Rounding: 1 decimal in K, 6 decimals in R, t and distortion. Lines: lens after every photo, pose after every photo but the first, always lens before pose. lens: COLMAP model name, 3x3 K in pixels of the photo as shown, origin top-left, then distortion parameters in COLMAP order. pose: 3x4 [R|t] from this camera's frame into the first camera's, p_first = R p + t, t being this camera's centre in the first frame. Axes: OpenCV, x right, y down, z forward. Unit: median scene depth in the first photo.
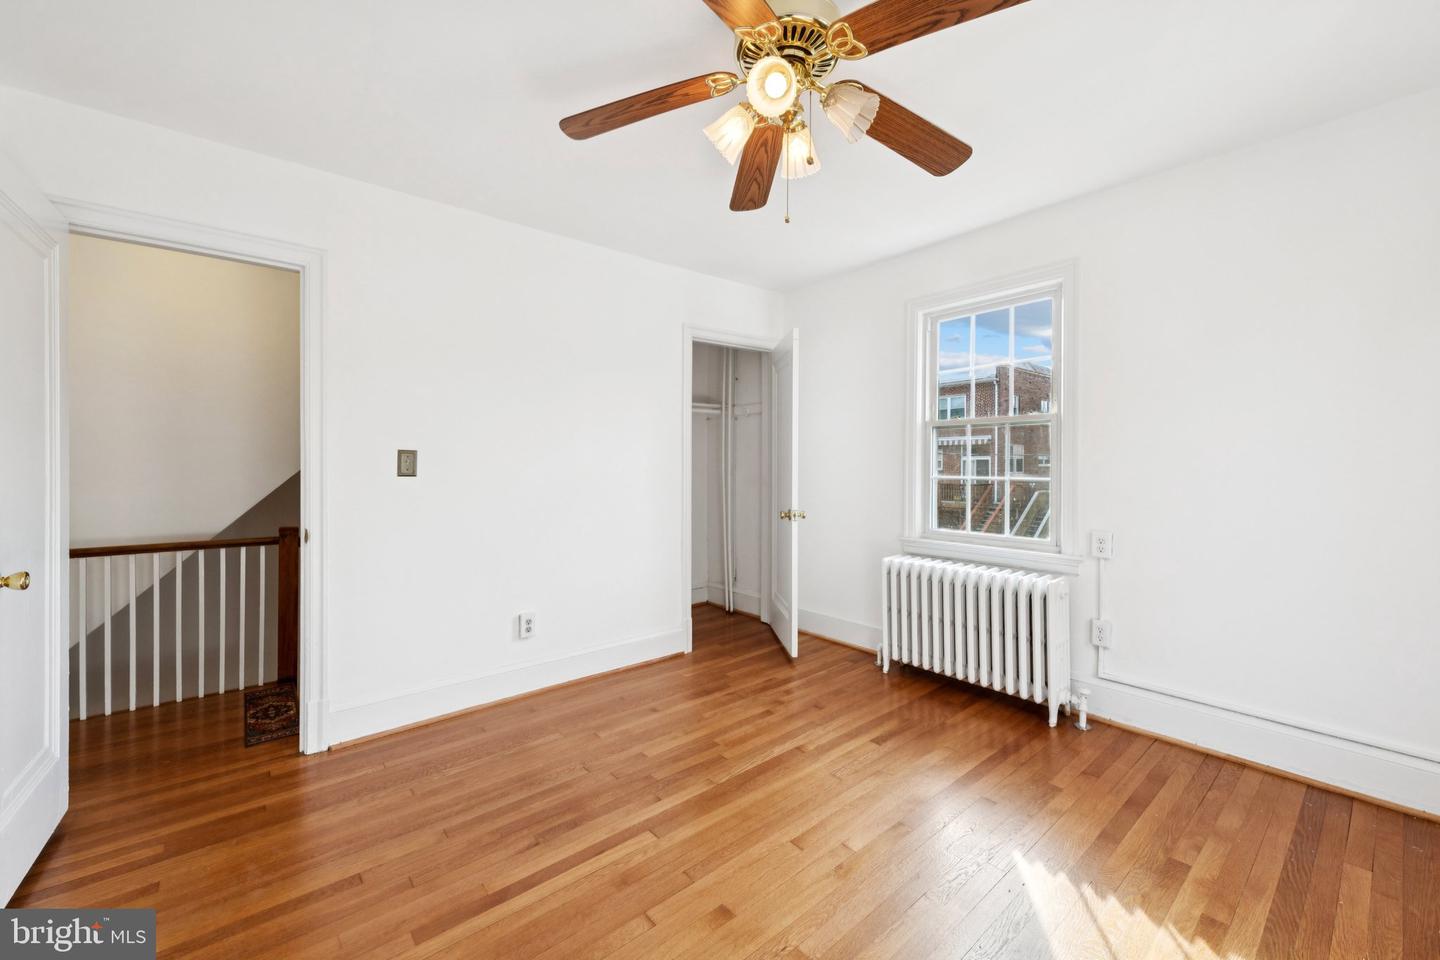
lens RADIAL K [[566.0, 0, 727.1], [0, 566.0, 468.9], [0, 0, 1]] dist [0.000610, -0.000017]
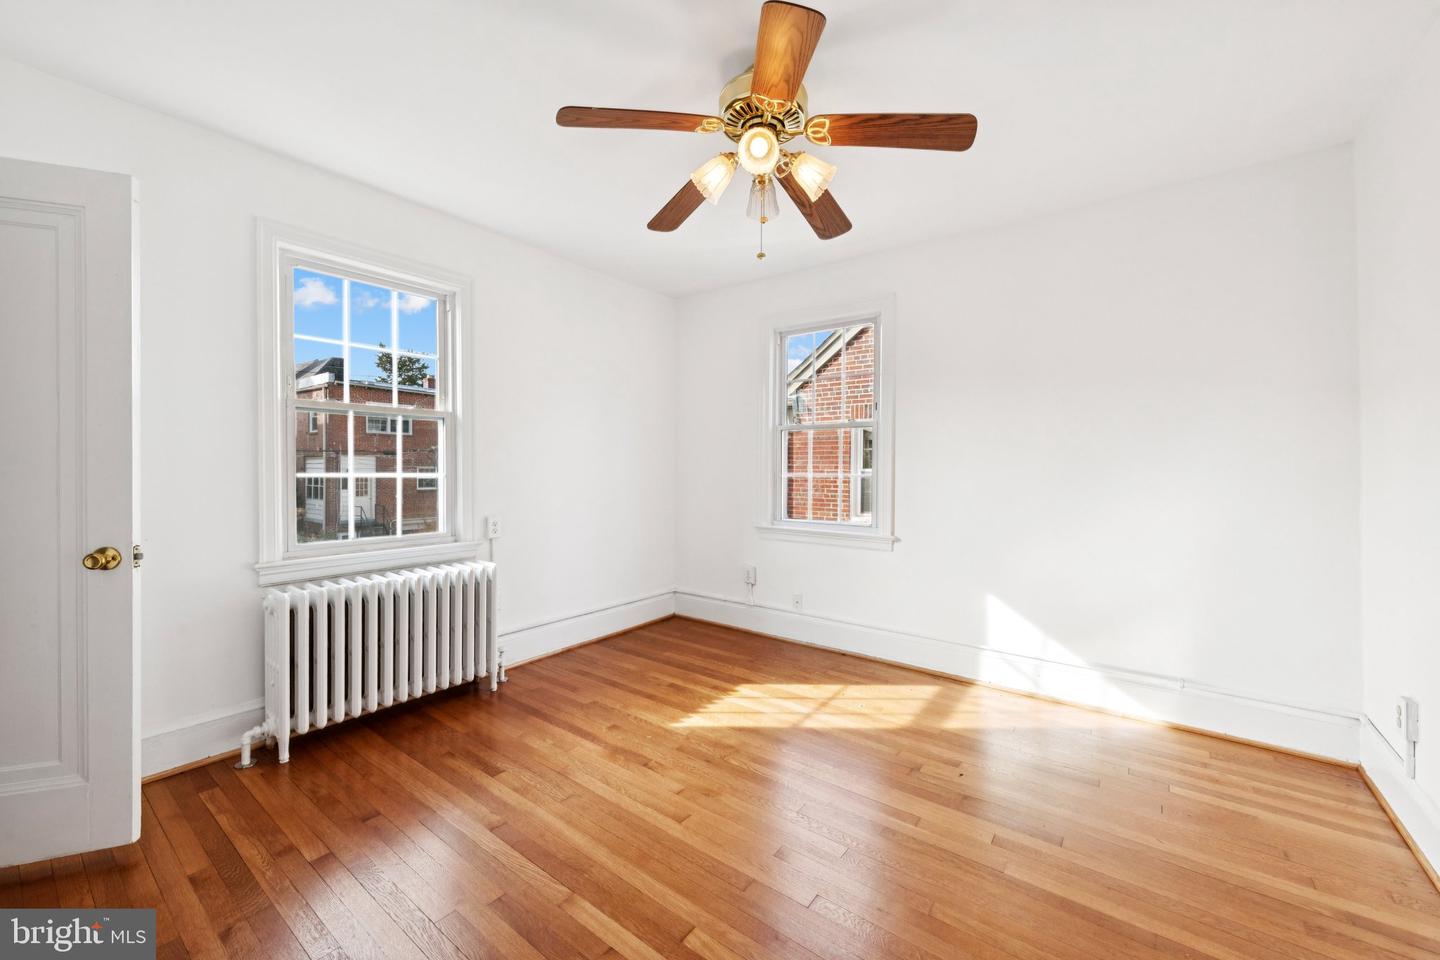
lens RADIAL K [[566.0, 0, 727.1], [0, 566.0, 468.9], [0, 0, 1]] dist [0.000610, -0.000017]
pose [[-0.226856, -0.007127, 0.973902, -0.673819], [-0.004242, 0.999971, 0.006329, 0.000448], [-0.973919, -0.002695, -0.226880, 0.848149]]
